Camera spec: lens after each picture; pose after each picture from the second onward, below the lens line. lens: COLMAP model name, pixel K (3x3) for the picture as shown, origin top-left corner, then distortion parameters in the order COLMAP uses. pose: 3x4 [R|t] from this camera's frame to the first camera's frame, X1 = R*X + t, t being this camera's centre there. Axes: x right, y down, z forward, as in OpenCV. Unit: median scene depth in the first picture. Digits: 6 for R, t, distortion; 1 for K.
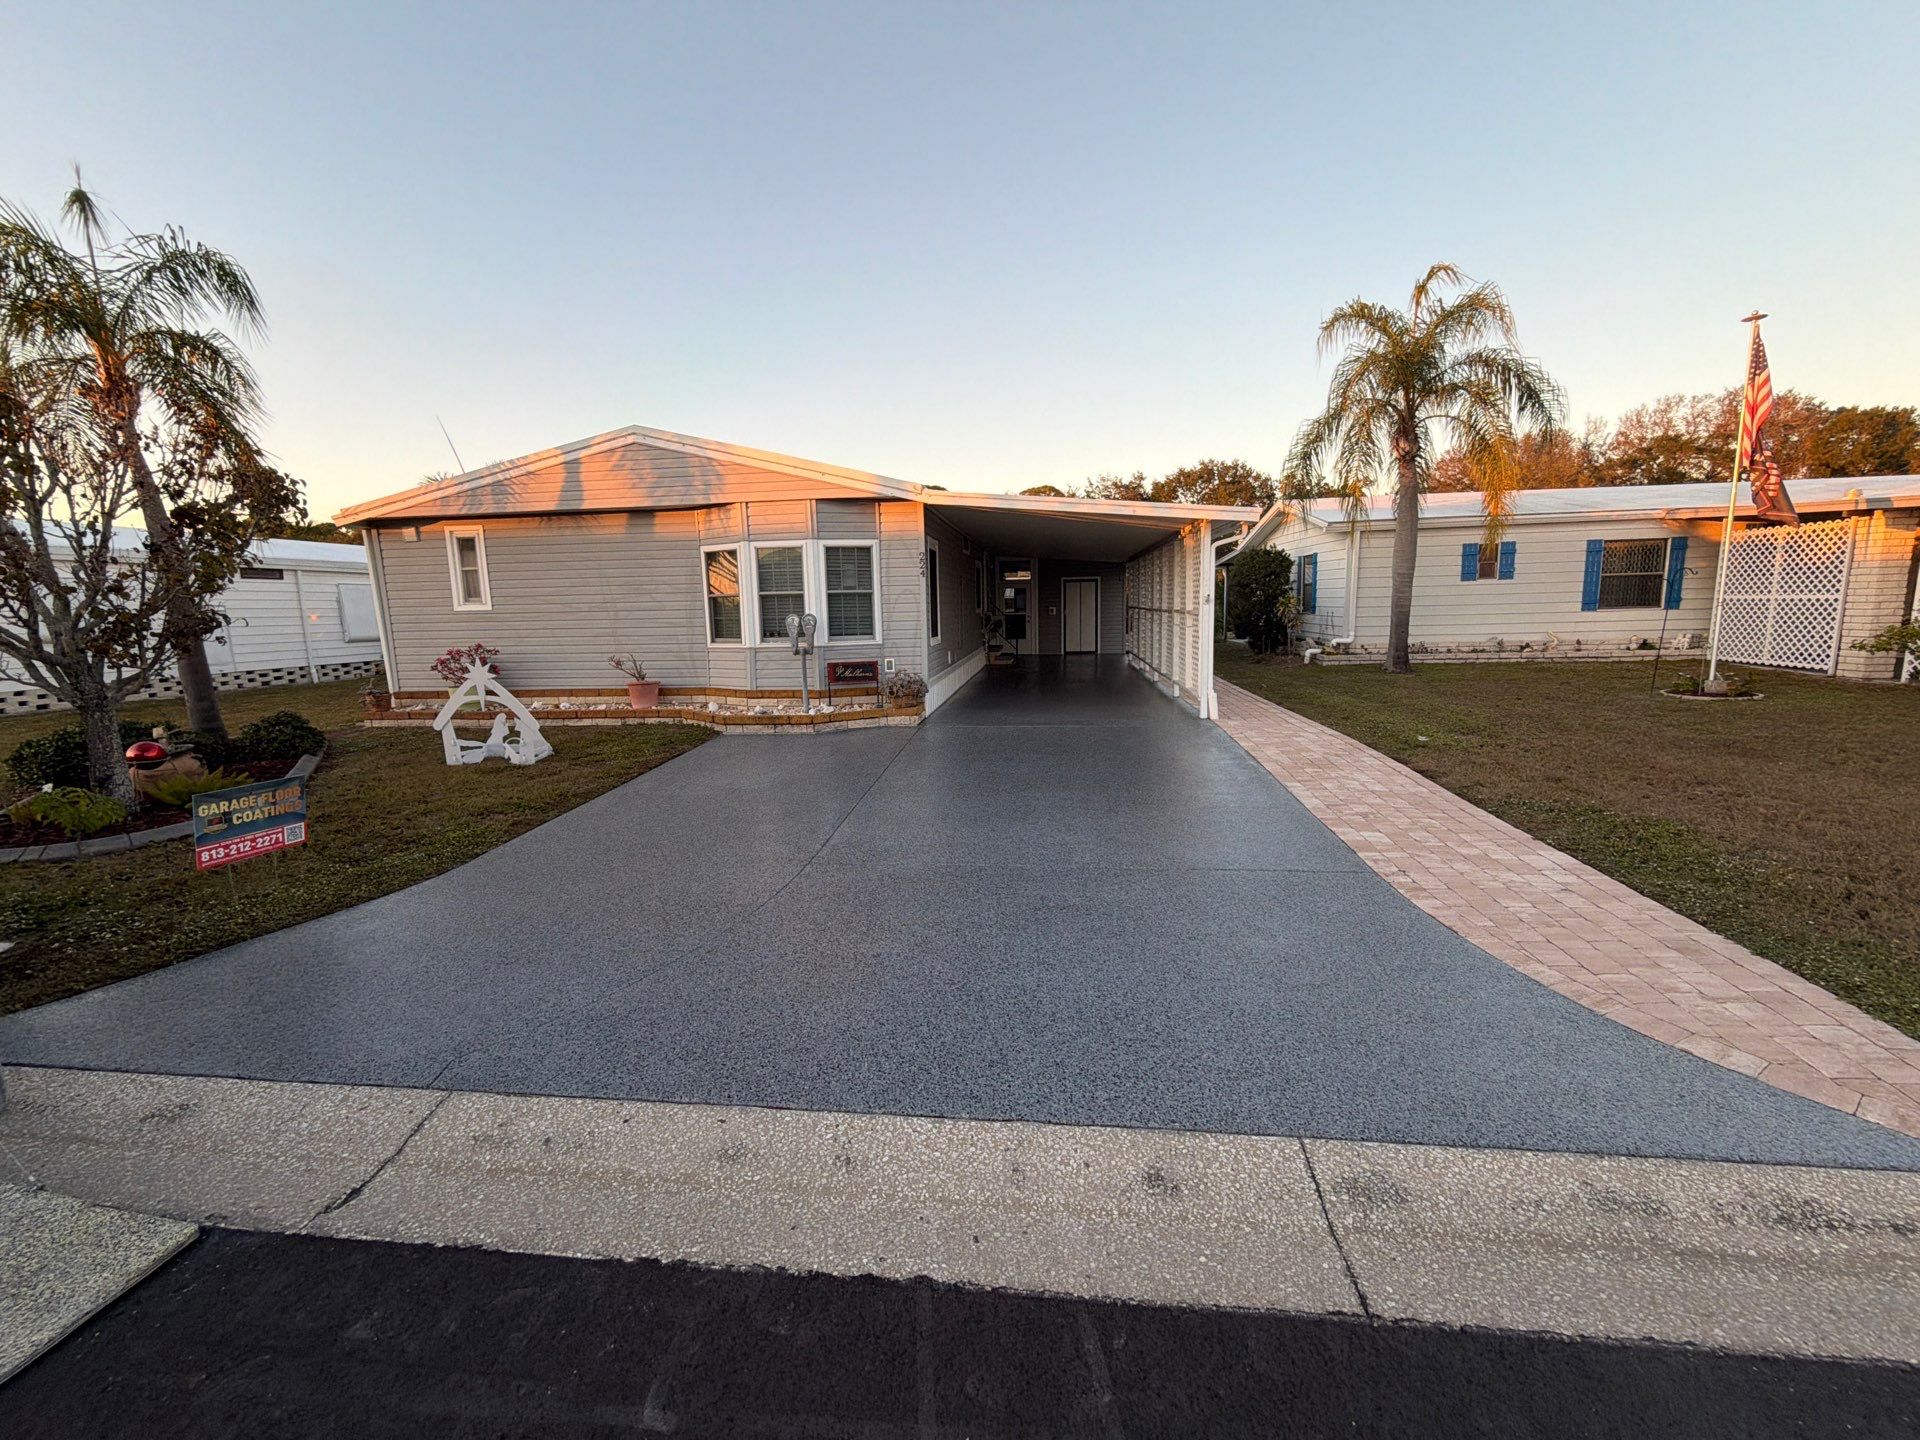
lens RADIAL K [[760.6, 0, 960.0], [0, 760.6, 720.0], [0, 0, 1]] dist [-0.000107, -0.000397]
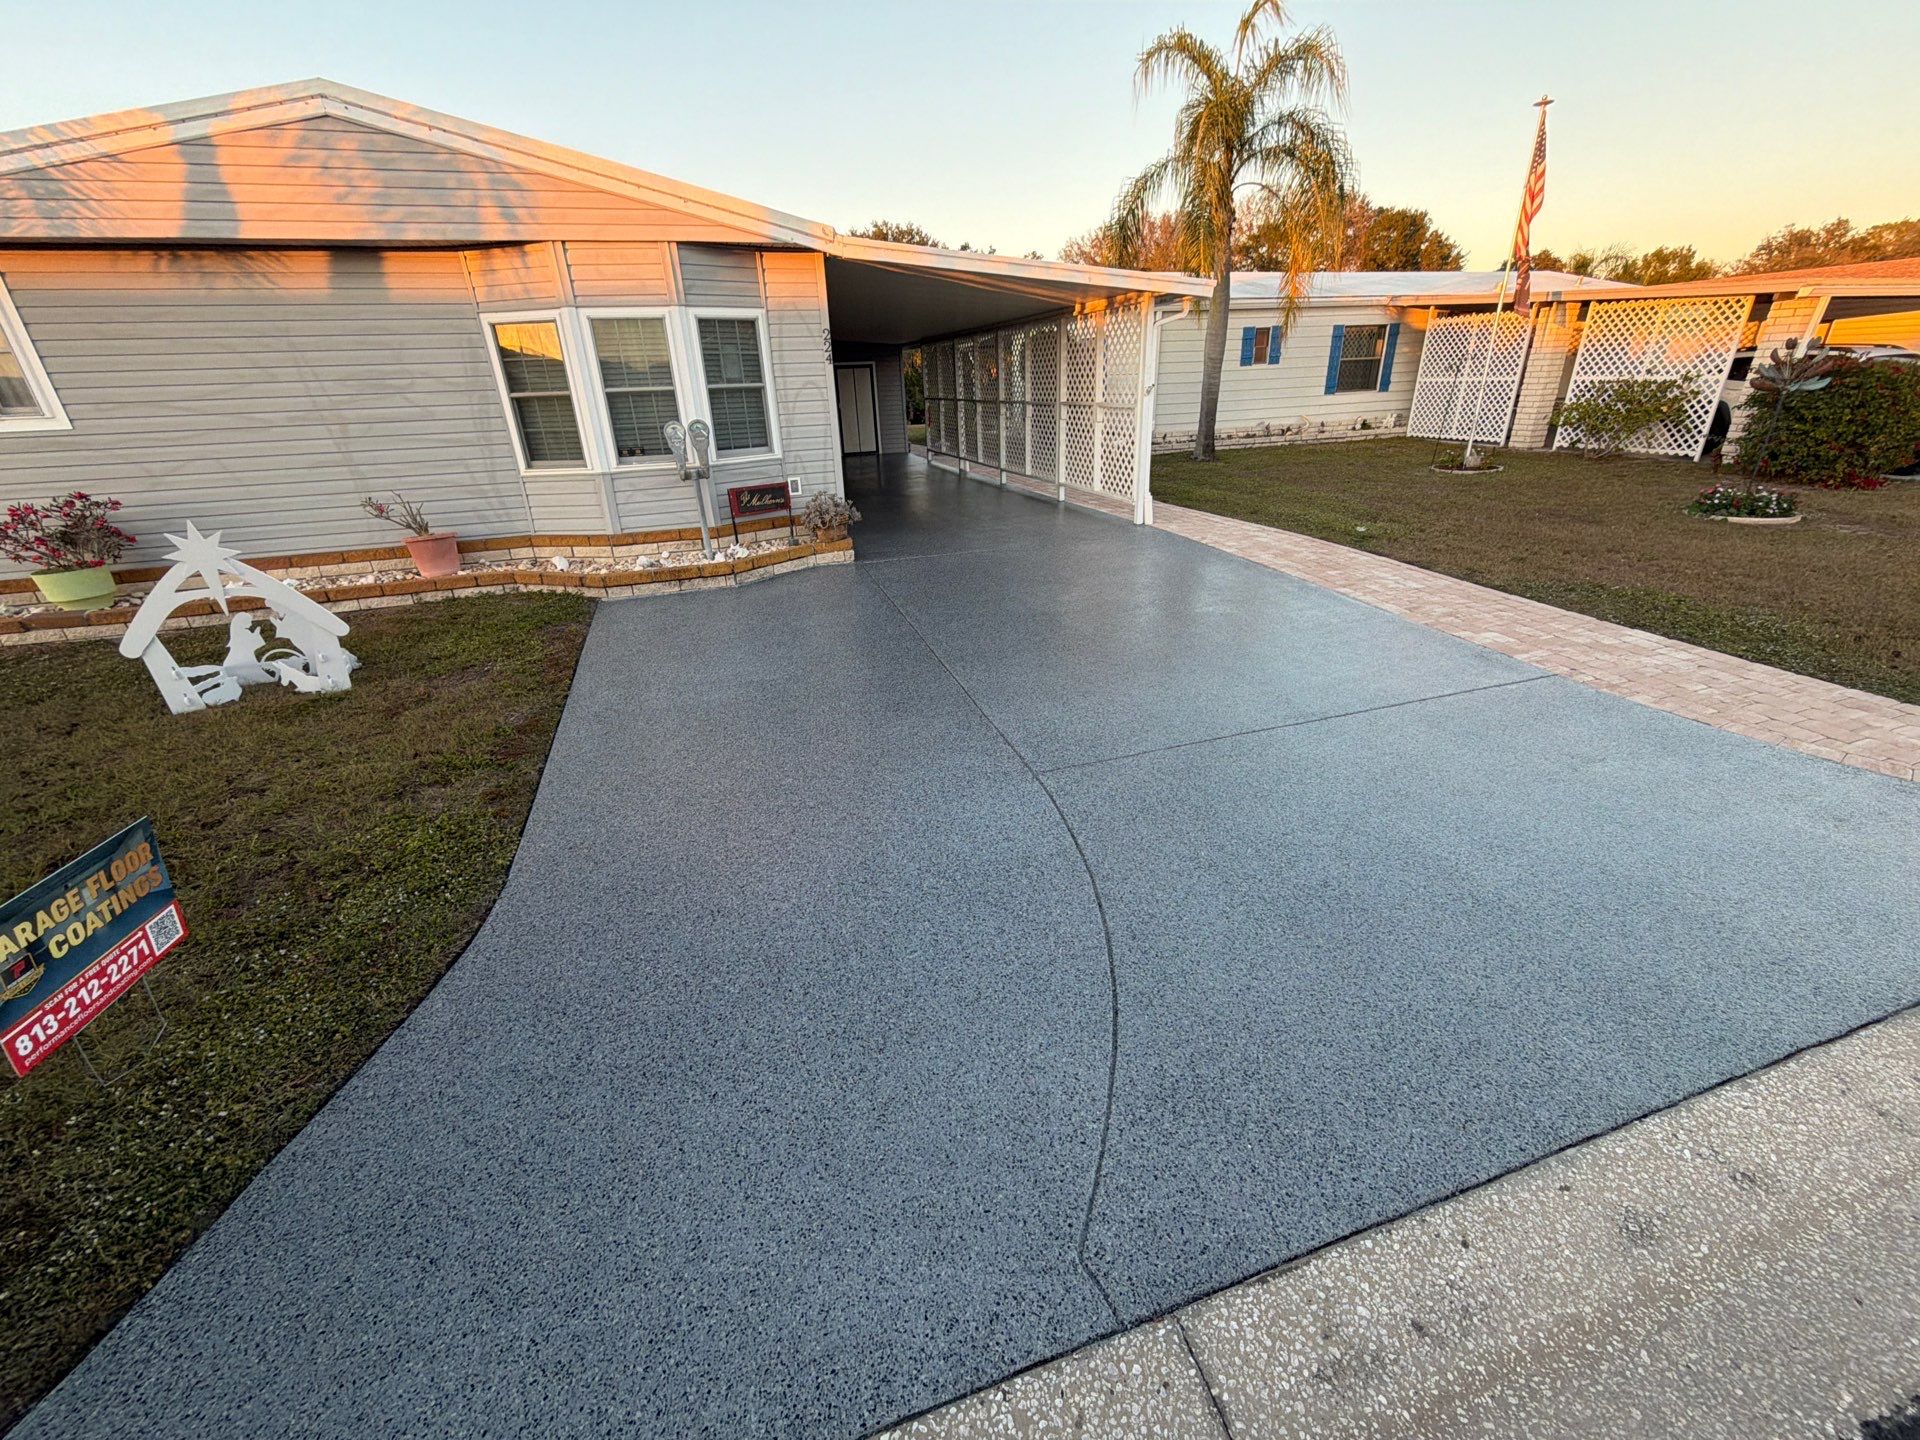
lens RADIAL K [[760.6, 0, 960.0], [0, 760.6, 720.0], [0, 0, 1]] dist [-0.000107, -0.000397]
pose [[0.910647, -0.177563, 0.373087, -0.279239], [0.077631, 0.960399, 0.267595, -0.038071], [-0.405828, -0.214721, 0.888369, 0.186047]]
